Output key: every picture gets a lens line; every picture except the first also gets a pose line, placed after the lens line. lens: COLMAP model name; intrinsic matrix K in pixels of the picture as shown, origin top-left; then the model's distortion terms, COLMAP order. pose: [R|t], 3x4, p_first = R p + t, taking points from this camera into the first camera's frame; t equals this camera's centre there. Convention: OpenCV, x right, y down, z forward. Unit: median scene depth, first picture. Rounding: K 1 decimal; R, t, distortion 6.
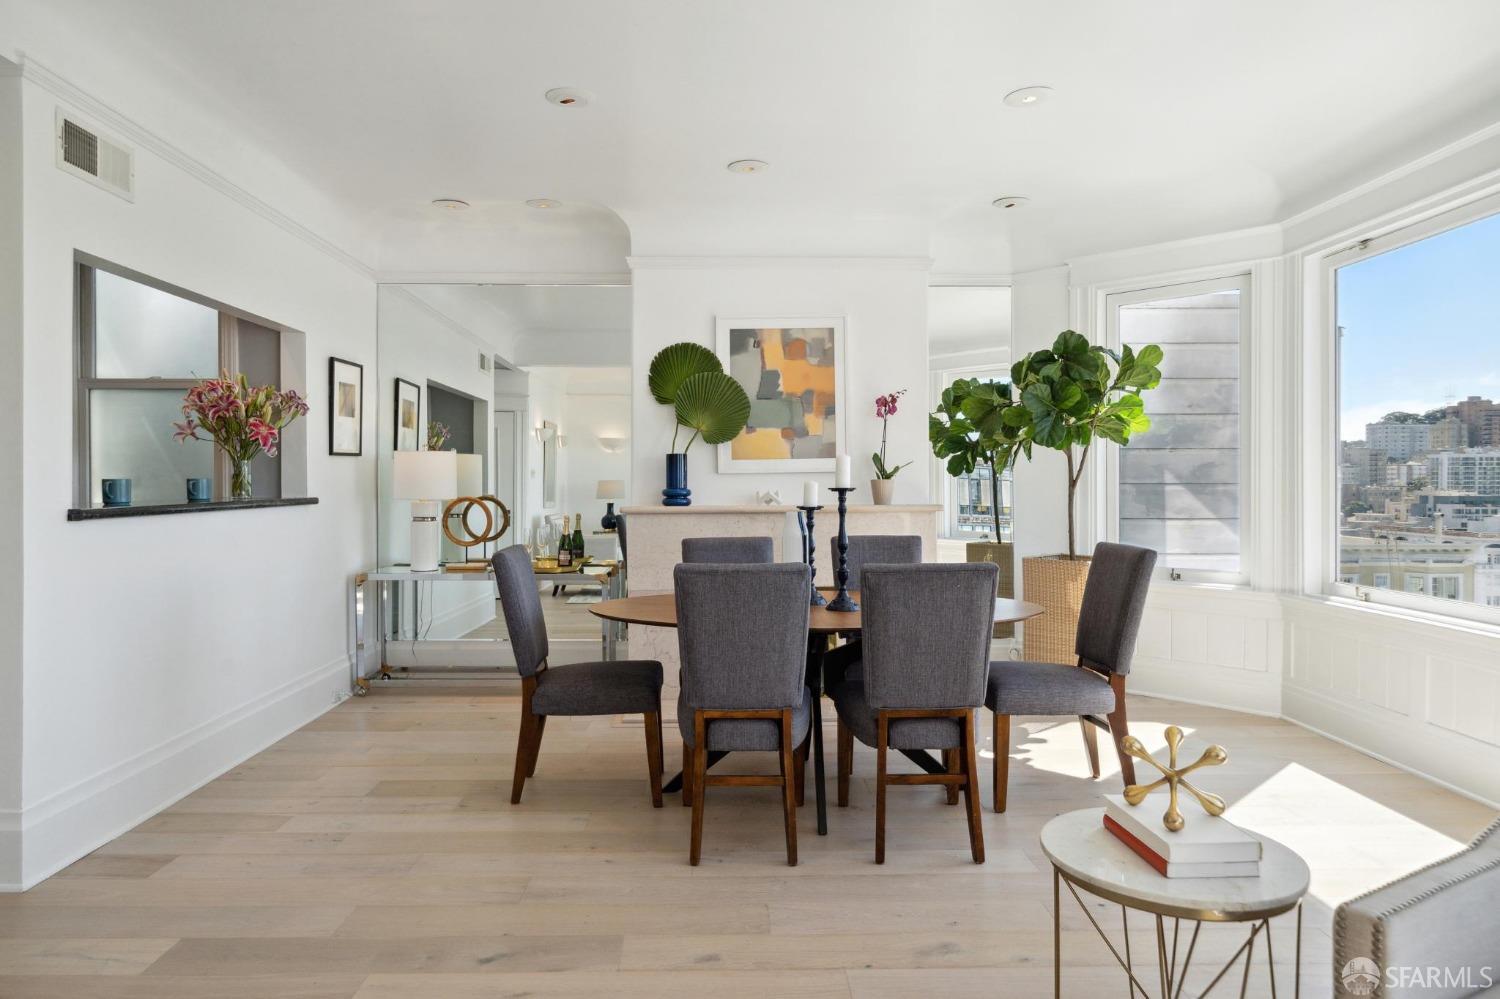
lens RADIAL K [[921.7, 0, 748.0], [0, 921.7, 514.7], [0, 0, 1]] dist [0.004252, 0.000000]
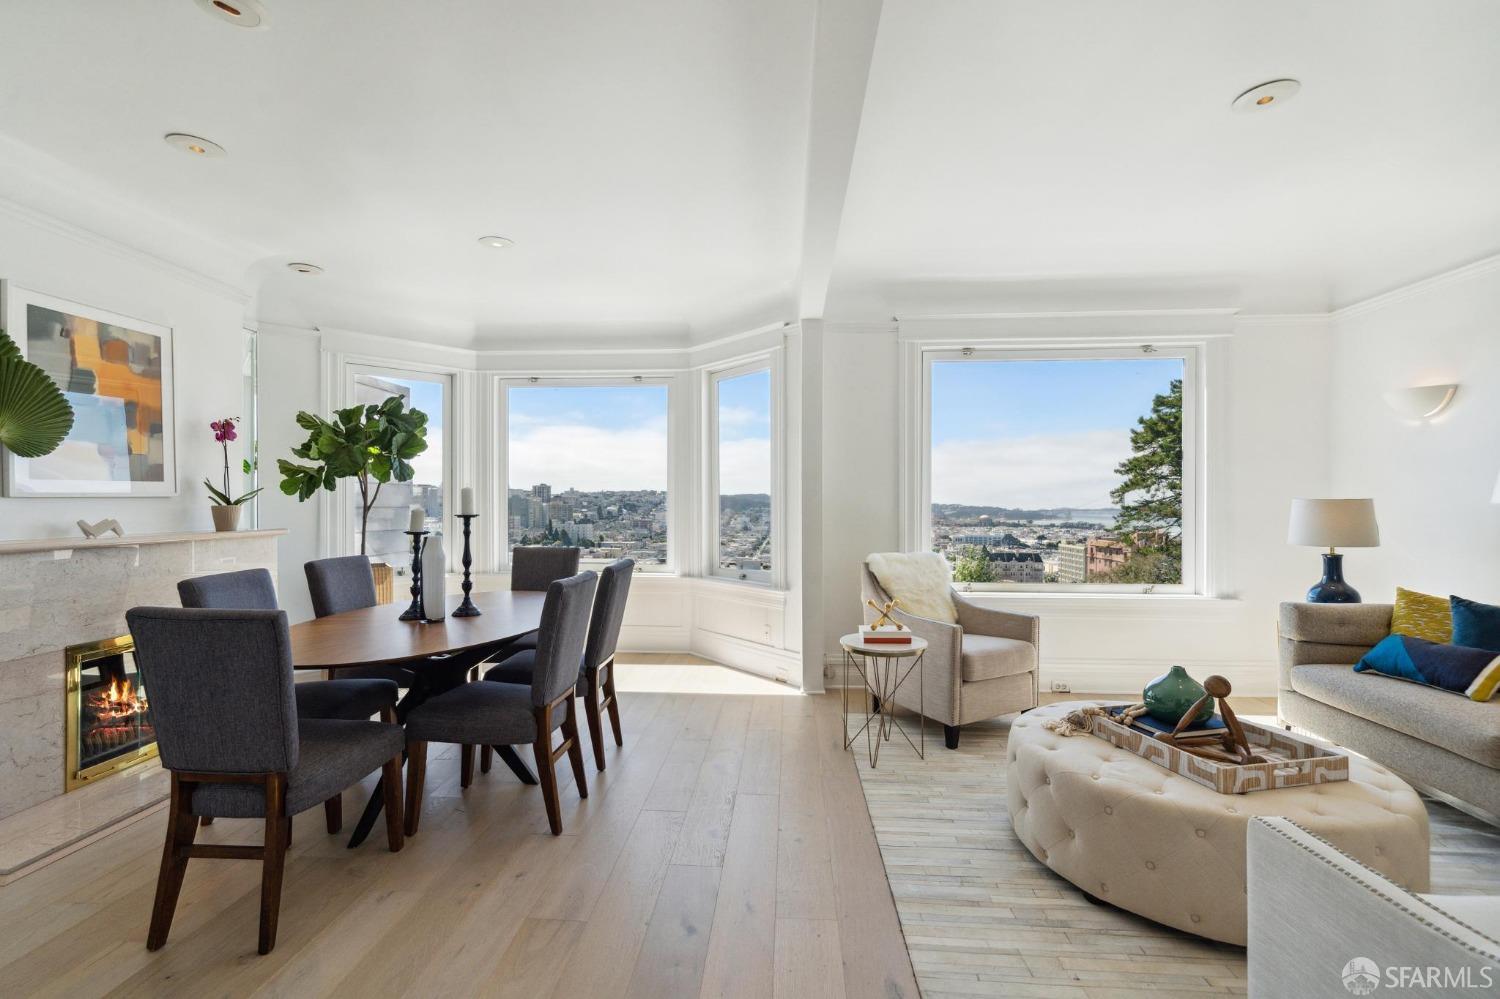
lens RADIAL K [[659.1, 0, 746.1], [0, 659.1, 503.0], [0, 0, 1]] dist [0.004007, -0.000747]
pose [[0.086406, 0.004339, 0.996251, -0.503921], [0.031801, 0.999469, -0.007111, -0.018443], [-0.995752, 0.032296, 0.086222, 0.383949]]
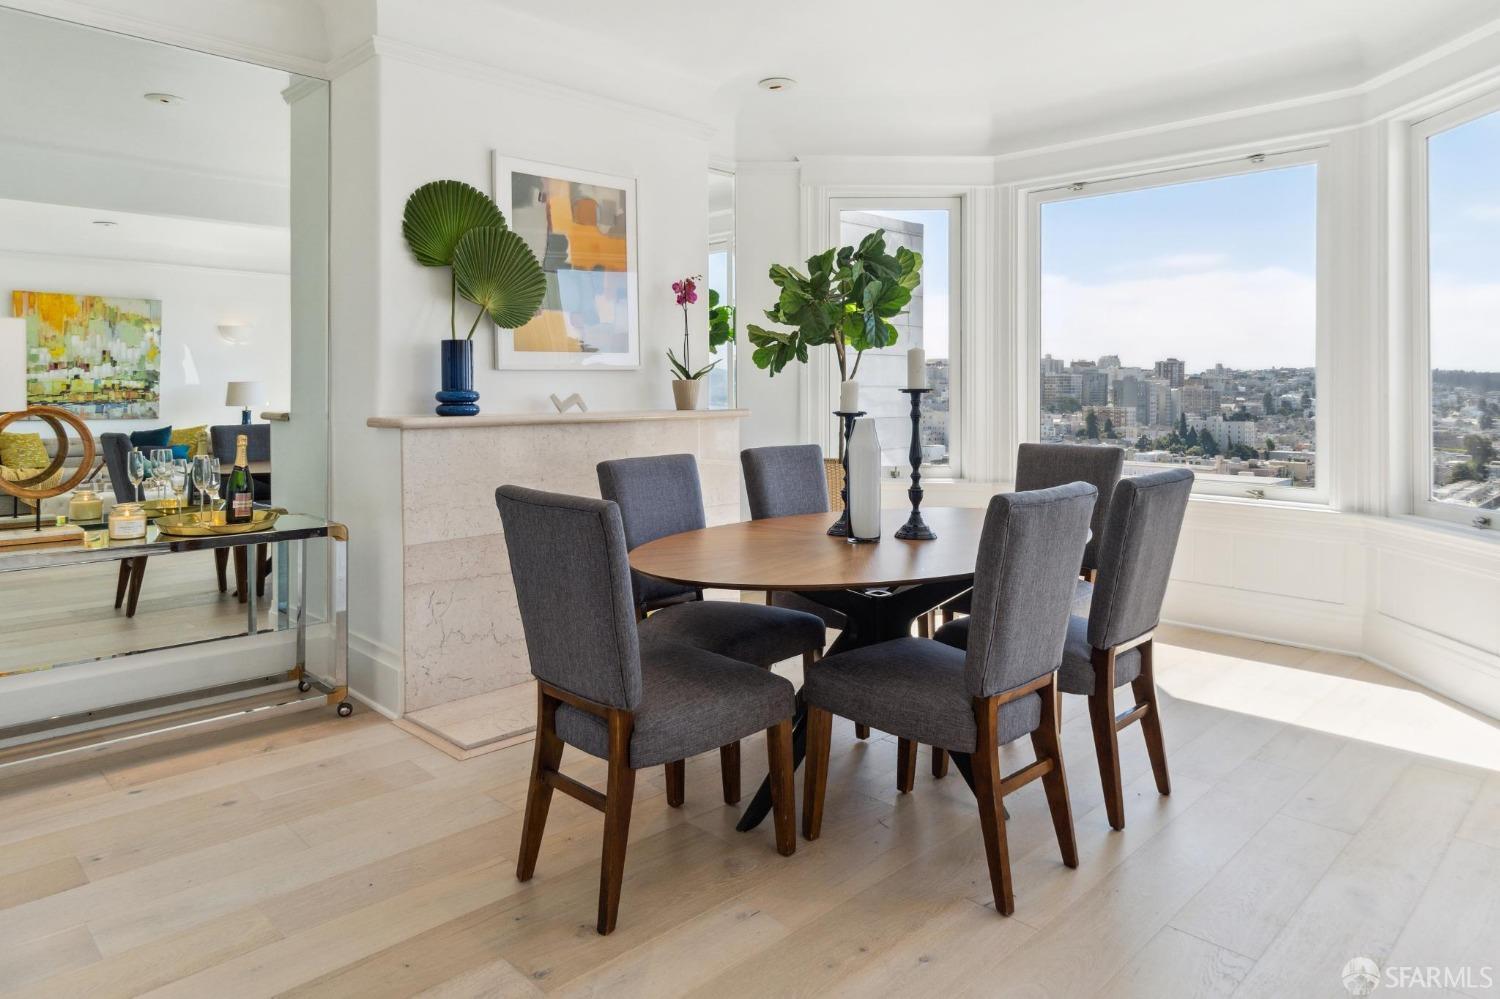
lens RADIAL K [[952.8, 0, 733.9], [0, 952.8, 394.3], [0, 0, 1]] dist [0.001842, -0.001303]
pose [[0.728476, -0.000784, 0.685071, -0.409509], [0.019915, 0.999601, -0.020033, -0.007225], [-0.684782, 0.028236, 0.728201, 0.340330]]
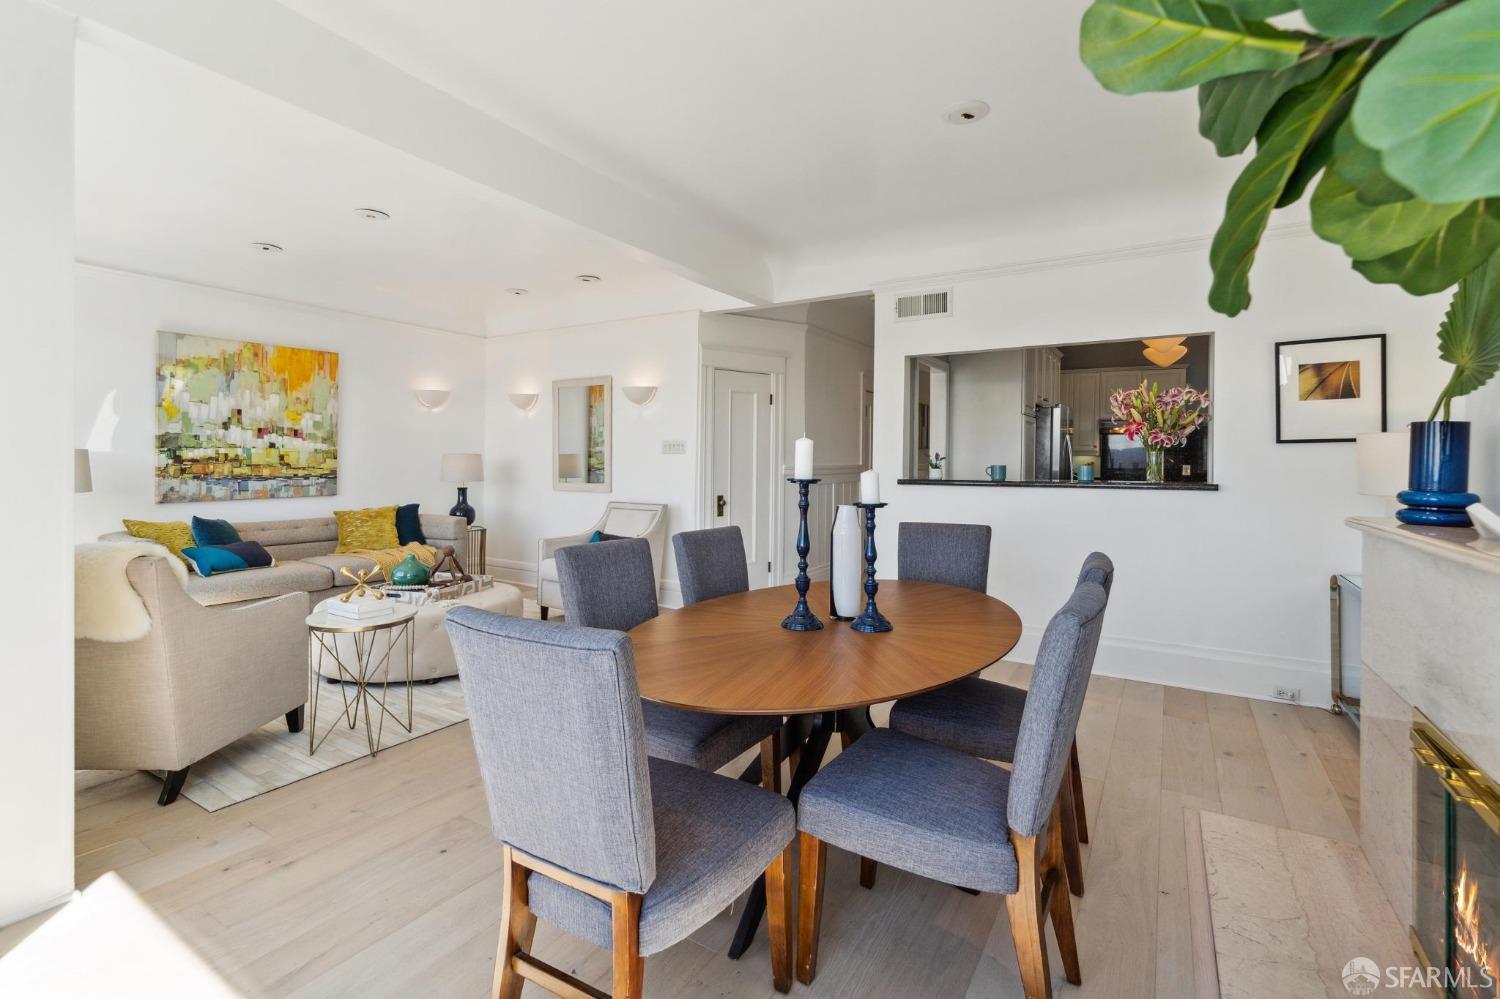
lens RADIAL K [[669.5, 0, 746.9], [0, 669.5, 463.0], [0, 0, 1]] dist [-0.003764, 0.000187]
pose [[-0.544989, 0.001021, -0.838443, 0.439768], [-0.036998, 0.998996, 0.025265, -0.039130], [0.837627, 0.044790, -0.544404, 0.884736]]
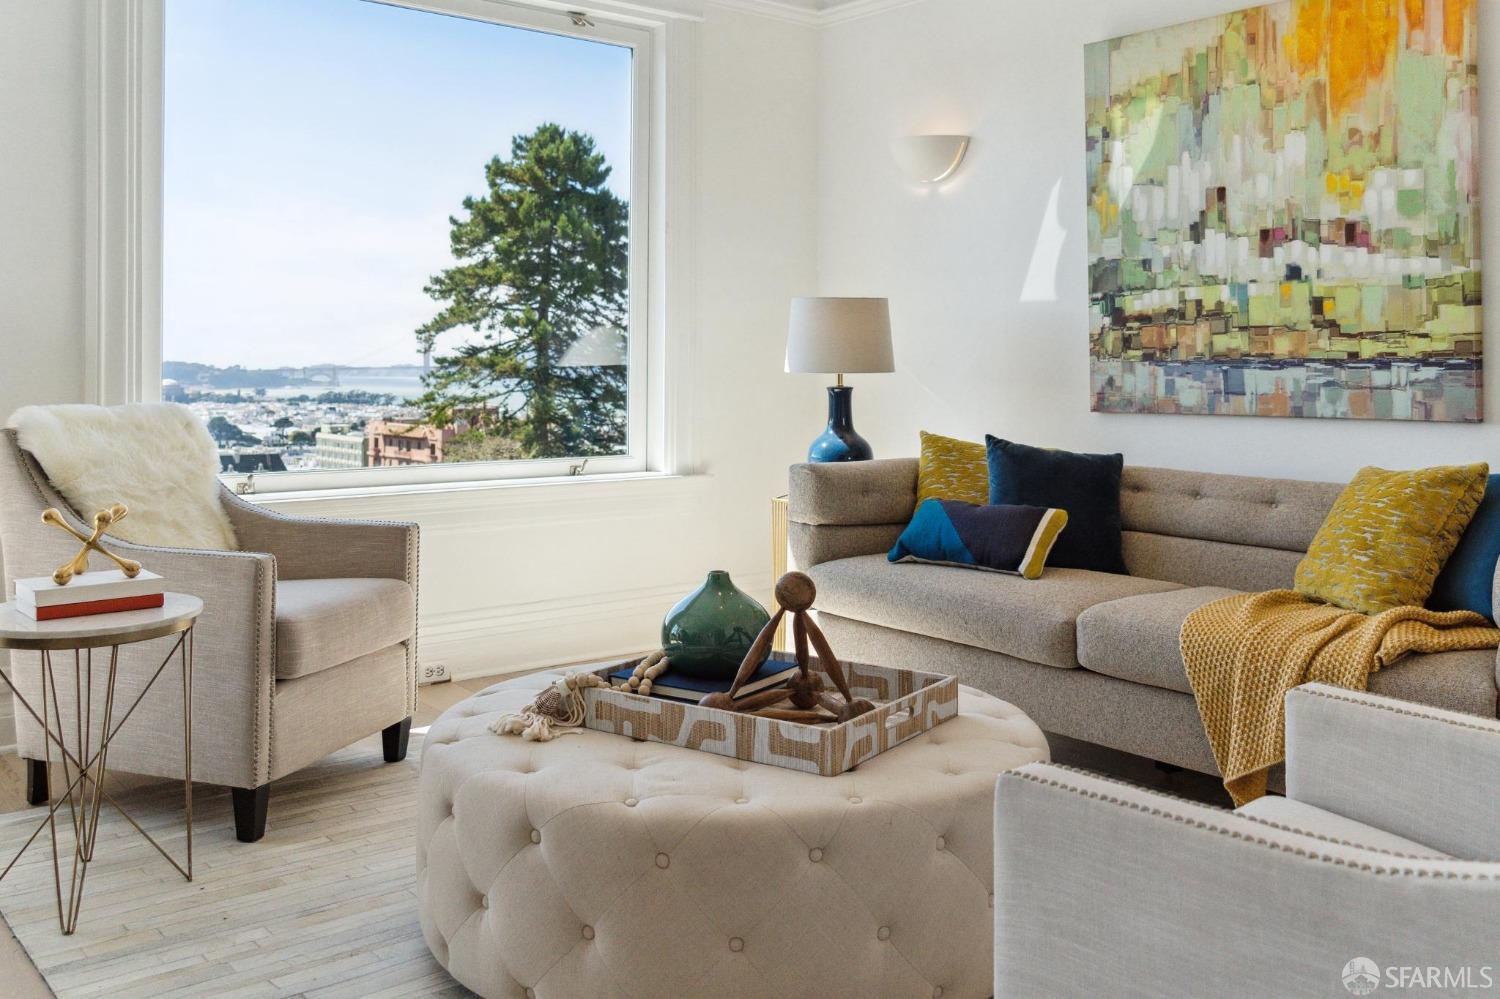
lens RADIAL K [[1352.1, 0, 754.3], [0, 1352.1, 364.1], [0, 0, 1]] dist [-0.008524, 0.014465]
pose [[-0.621013, -0.003683, 0.783791, -0.421085], [0.021395, 0.999537, 0.021648, 0.014457], [-0.783508, 0.030213, -0.620647, 0.428530]]
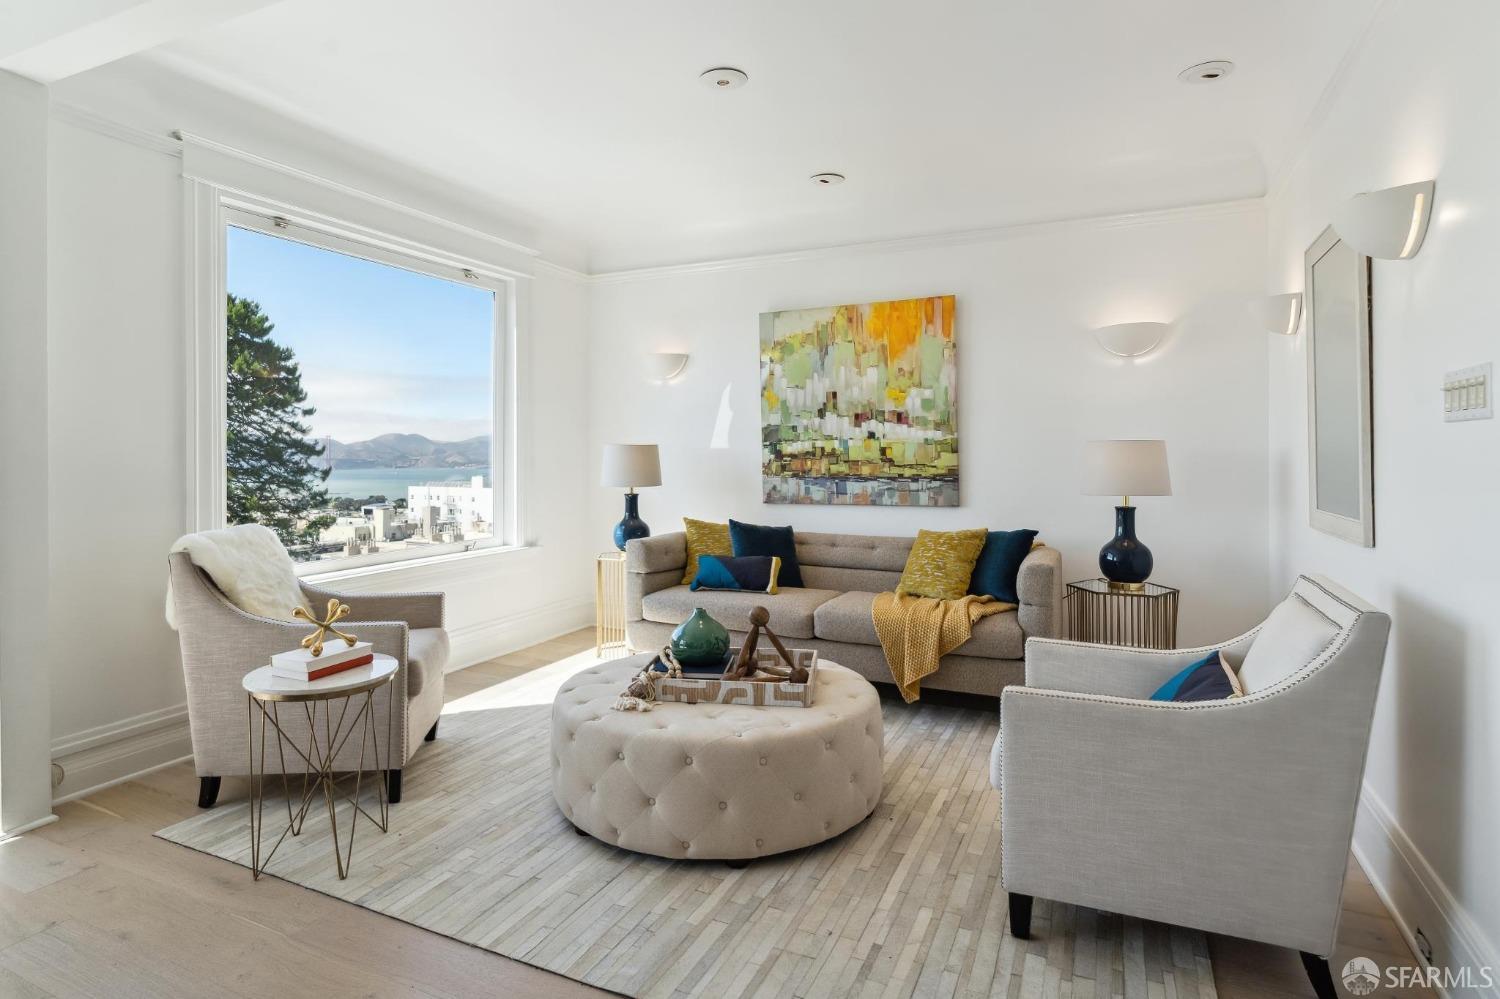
lens RADIAL K [[801.3, 0, 734.4], [0, 801.3, 449.2], [0, 0, 1]] dist [-0.003301, 0.002081]
pose [[-0.894107, 0.005748, 0.447816, -0.290467], [0.019181, 0.999492, 0.025467, -0.024146], [-0.447442, 0.031359, -0.893763, 0.621449]]
